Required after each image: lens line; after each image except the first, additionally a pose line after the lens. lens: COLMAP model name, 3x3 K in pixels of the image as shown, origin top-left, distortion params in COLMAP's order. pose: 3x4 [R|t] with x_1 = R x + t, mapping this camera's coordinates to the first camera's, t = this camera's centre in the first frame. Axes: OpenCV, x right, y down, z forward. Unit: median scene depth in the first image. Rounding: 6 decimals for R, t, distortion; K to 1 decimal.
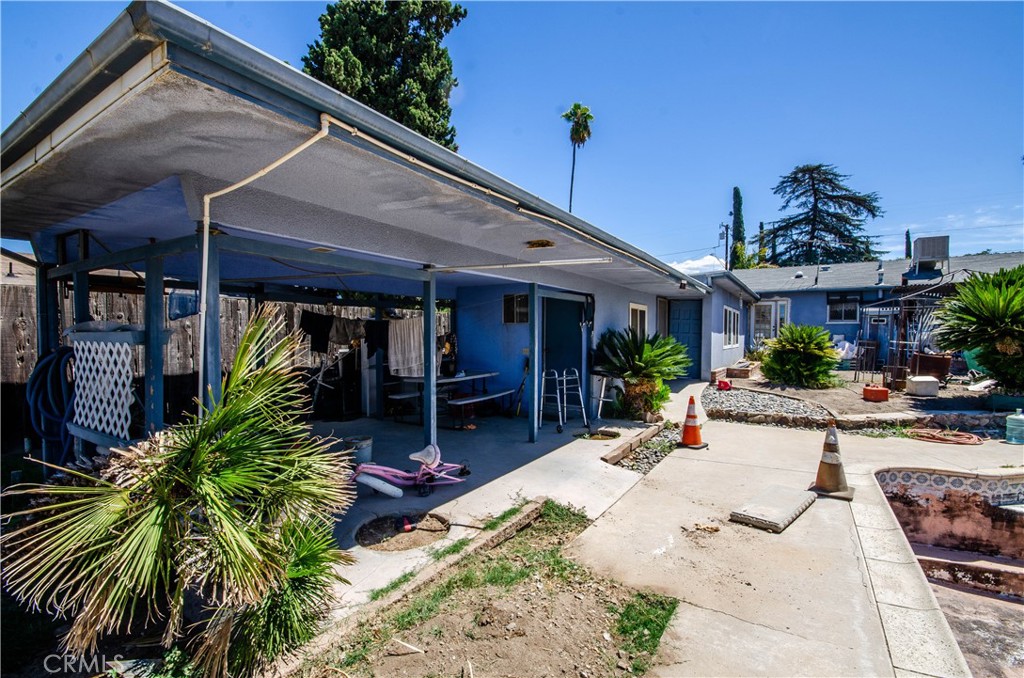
lens RADIAL K [[456.0, 0, 510.8], [0, 456.0, 348.6], [0, 0, 1]] dist [-0.005091, -0.000825]
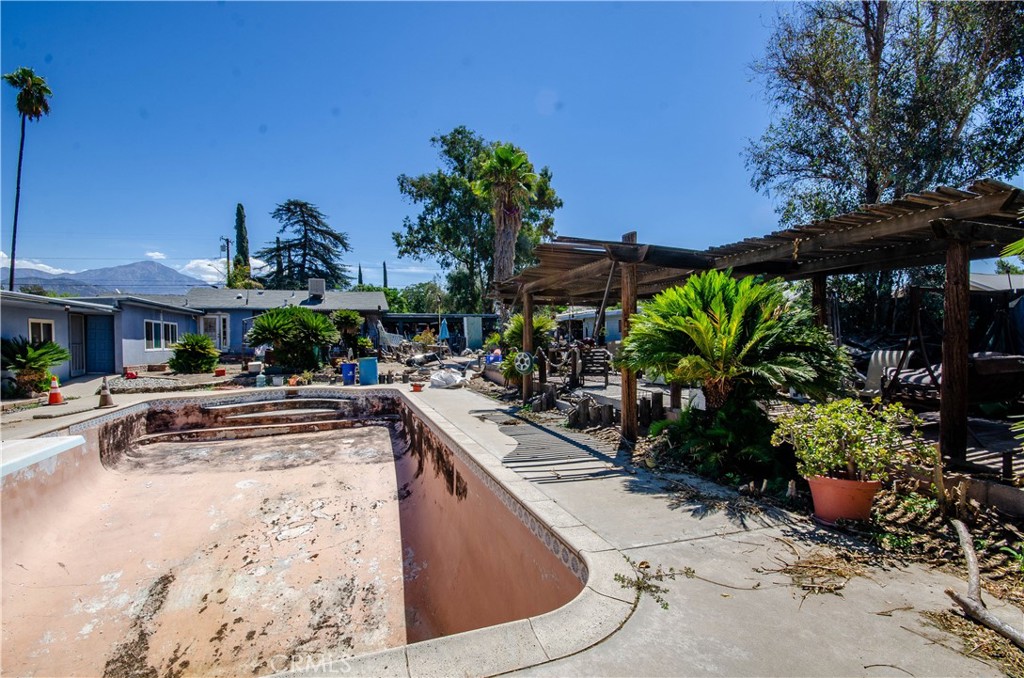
lens RADIAL K [[467.4, 0, 520.1], [0, 467.4, 350.5], [0, 0, 1]] dist [0.002252, -0.011026]
pose [[0.606051, -0.029838, 0.794866, 0.011315], [0.037948, 0.999243, 0.008576, 0.008915], [-0.794520, 0.024966, 0.606724, -0.228537]]
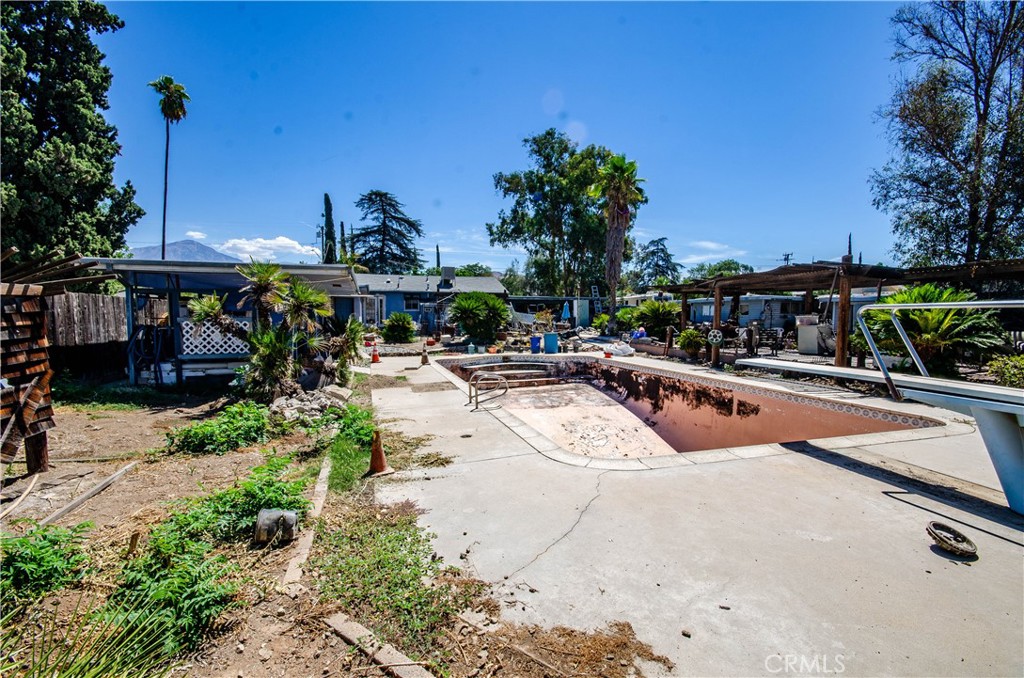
lens RADIAL K [[456.0, 0, 510.8], [0, 456.0, 348.6], [0, 0, 1]] dist [-0.005091, -0.000825]
pose [[0.642539, -0.056153, 0.764193, -0.158111], [0.026516, 0.998343, 0.051063, 0.004390], [-0.765794, -0.012547, 0.642963, -0.179156]]
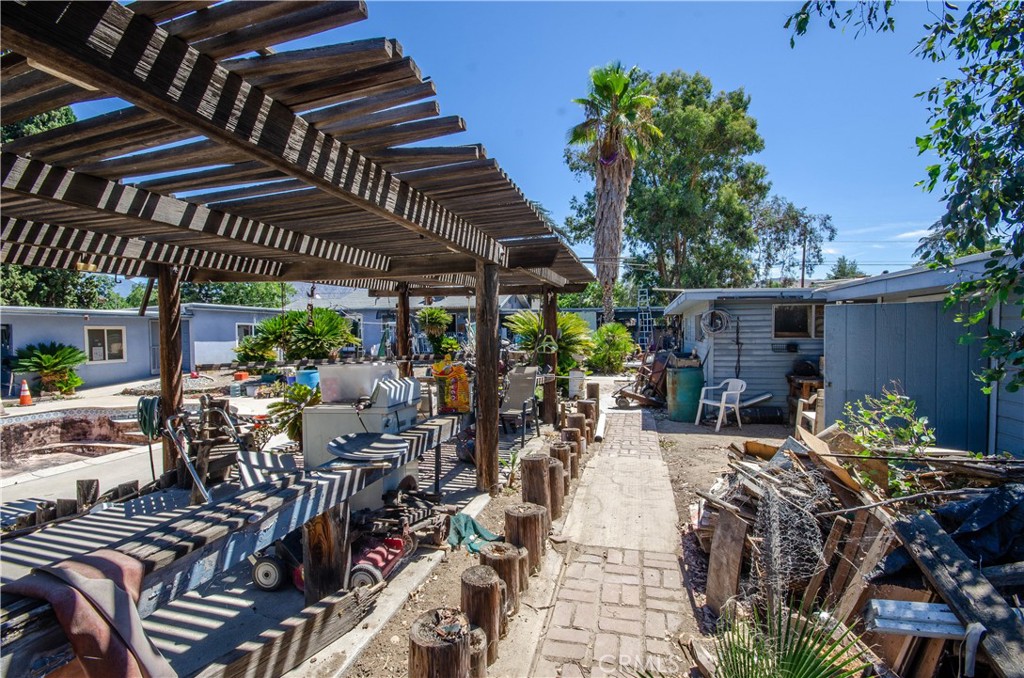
lens RADIAL K [[456.0, 0, 510.8], [0, 456.0, 348.6], [0, 0, 1]] dist [-0.005091, -0.000825]
pose [[0.956684, -0.021033, 0.290369, 0.280567], [0.019205, 0.999774, 0.009146, -0.001285], [-0.290495, -0.003174, 0.956871, -0.221830]]
